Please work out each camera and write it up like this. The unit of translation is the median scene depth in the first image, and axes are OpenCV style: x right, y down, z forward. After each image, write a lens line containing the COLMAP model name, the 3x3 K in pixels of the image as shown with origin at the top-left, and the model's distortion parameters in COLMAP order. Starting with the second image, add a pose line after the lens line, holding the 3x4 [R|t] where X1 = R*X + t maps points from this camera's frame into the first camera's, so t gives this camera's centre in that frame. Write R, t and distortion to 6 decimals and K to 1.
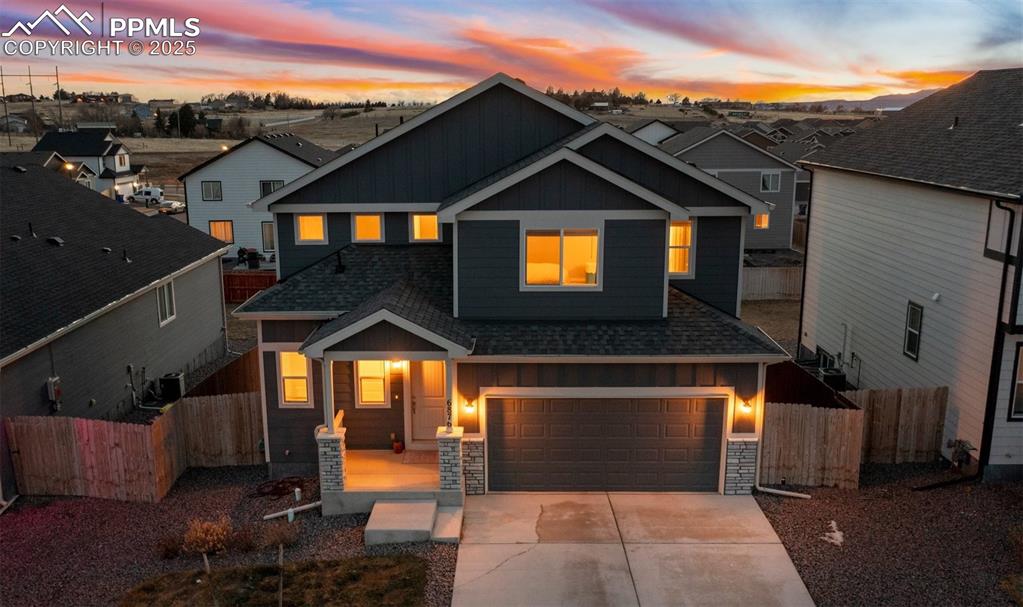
lens RADIAL K [[867.4, 0, 483.6], [0, 867.4, 302.0], [0, 0, 1]] dist [-0.005498, -0.001774]
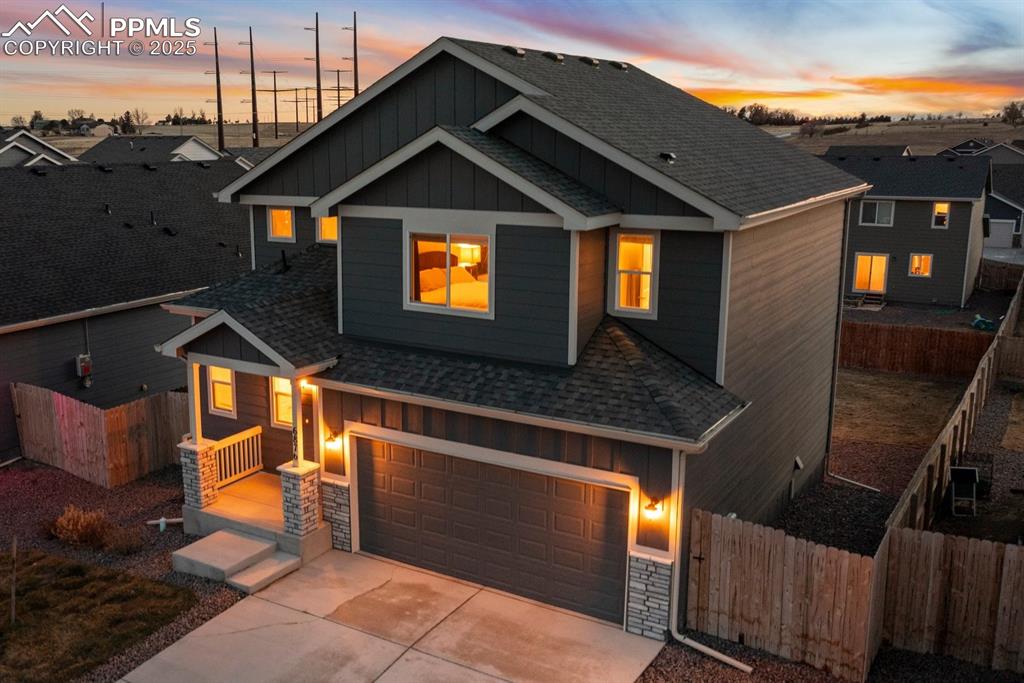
lens RADIAL K [[977.0, 0, 414.5], [0, 977.0, 340.5], [0, 0, 1]] dist [-0.000476, -0.000845]
pose [[0.842173, 0.113098, -0.527214, 0.506121], [-0.114814, 0.992946, 0.029603, -0.011340], [0.526842, 0.035601, 0.849217, 0.235014]]
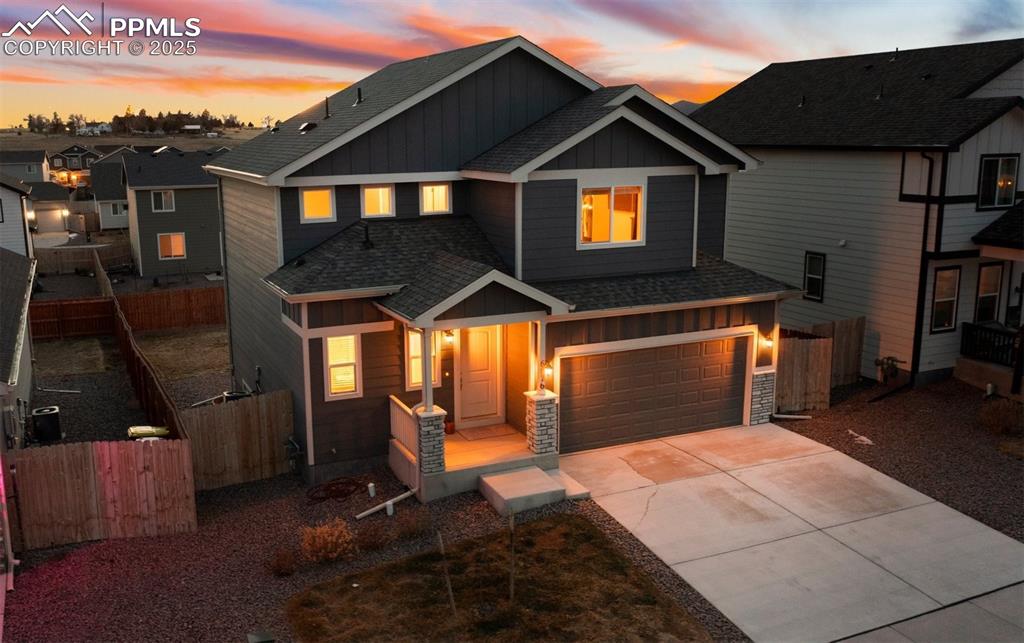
lens RADIAL K [[924.5, 0, 454.7], [0, 924.5, 322.3], [0, 0, 1]] dist [-0.004523, 0.000076]
pose [[0.912286, -0.087400, 0.400120, -0.505264], [0.094769, 0.995498, 0.001374, 0.053864], [-0.398439, 0.036665, 0.916462, 0.071345]]
